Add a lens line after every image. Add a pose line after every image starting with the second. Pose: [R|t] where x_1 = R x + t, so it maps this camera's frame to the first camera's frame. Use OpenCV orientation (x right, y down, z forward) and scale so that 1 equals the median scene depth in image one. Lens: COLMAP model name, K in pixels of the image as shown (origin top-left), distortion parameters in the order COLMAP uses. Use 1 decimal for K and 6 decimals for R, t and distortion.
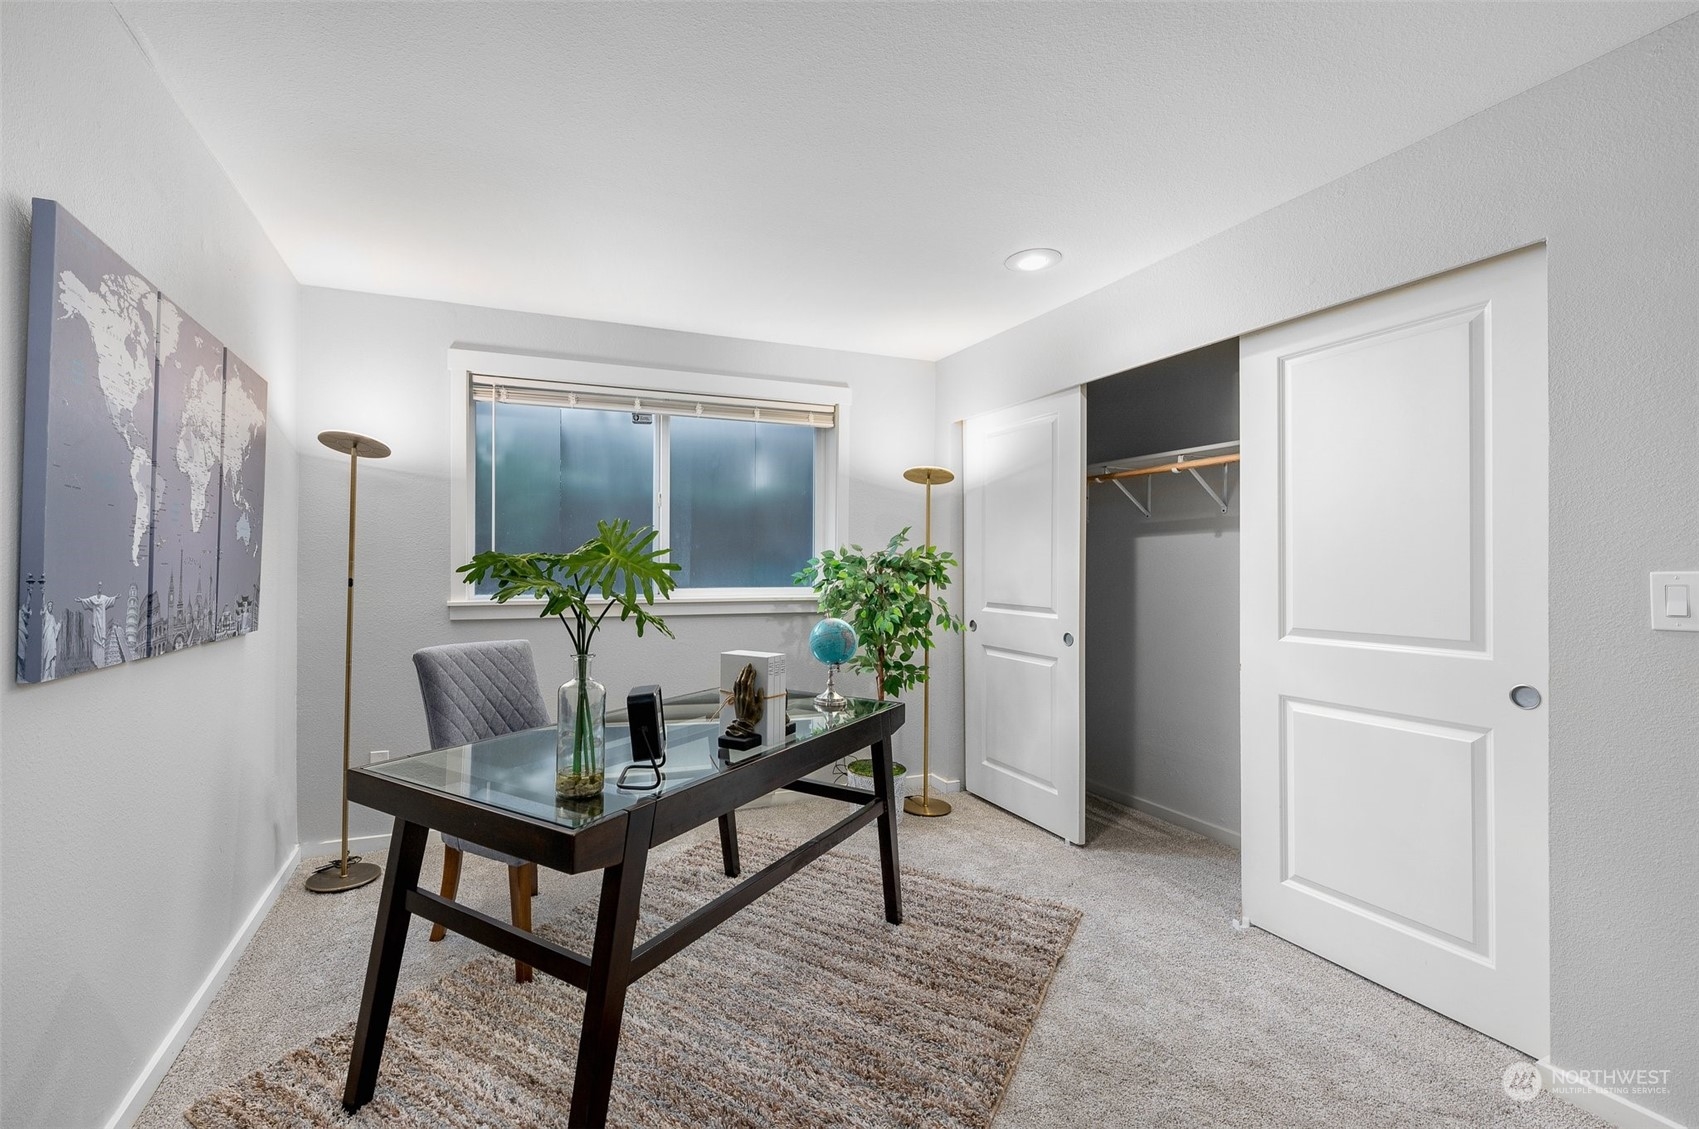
lens RADIAL K [[718.3, 0, 841.5], [0, 718.3, 564.2], [0, 0, 1]] dist [-0.000464, -0.000013]
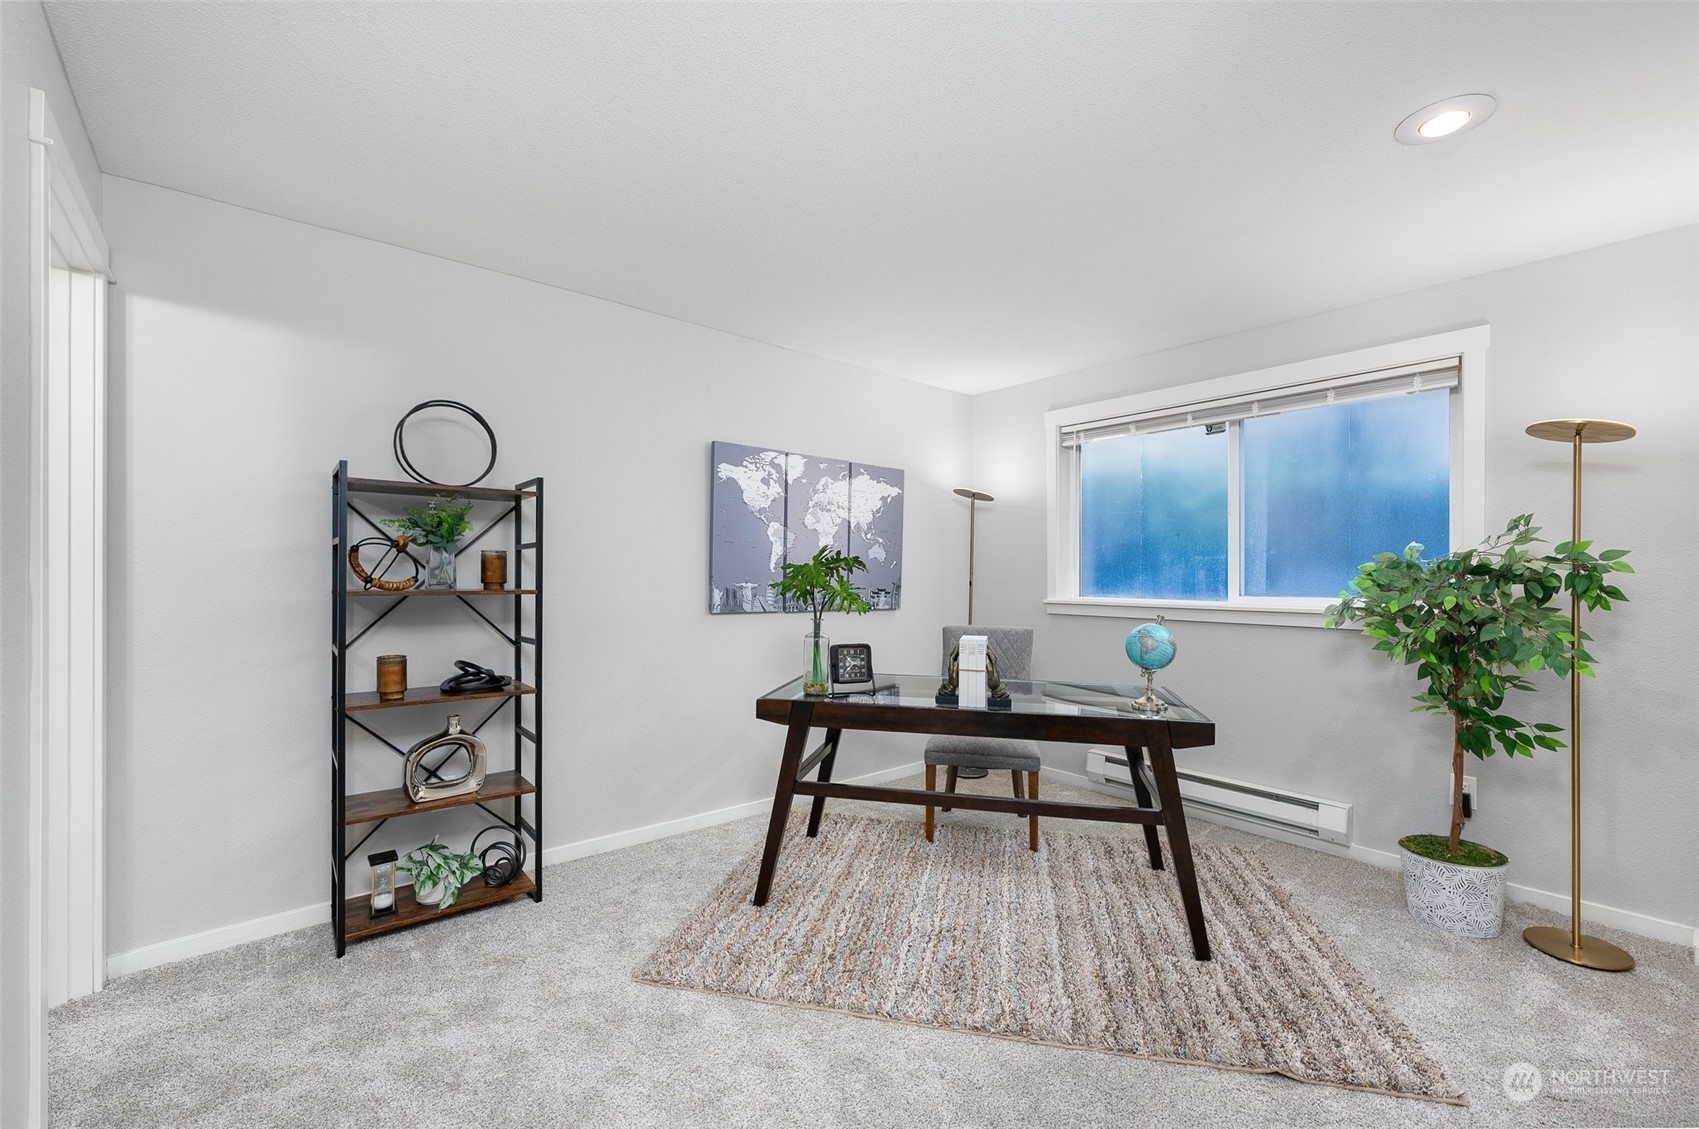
lens RADIAL K [[718.3, 0, 842.7], [0, 718.3, 570.2], [0, 0, 1]] dist [-0.000464, -0.000013]
pose [[0.320267, -0.006292, -0.947306, 0.806748], [0.000123, 0.999978, -0.006600, 0.007486], [0.947327, 0.001997, 0.320261, 0.273296]]
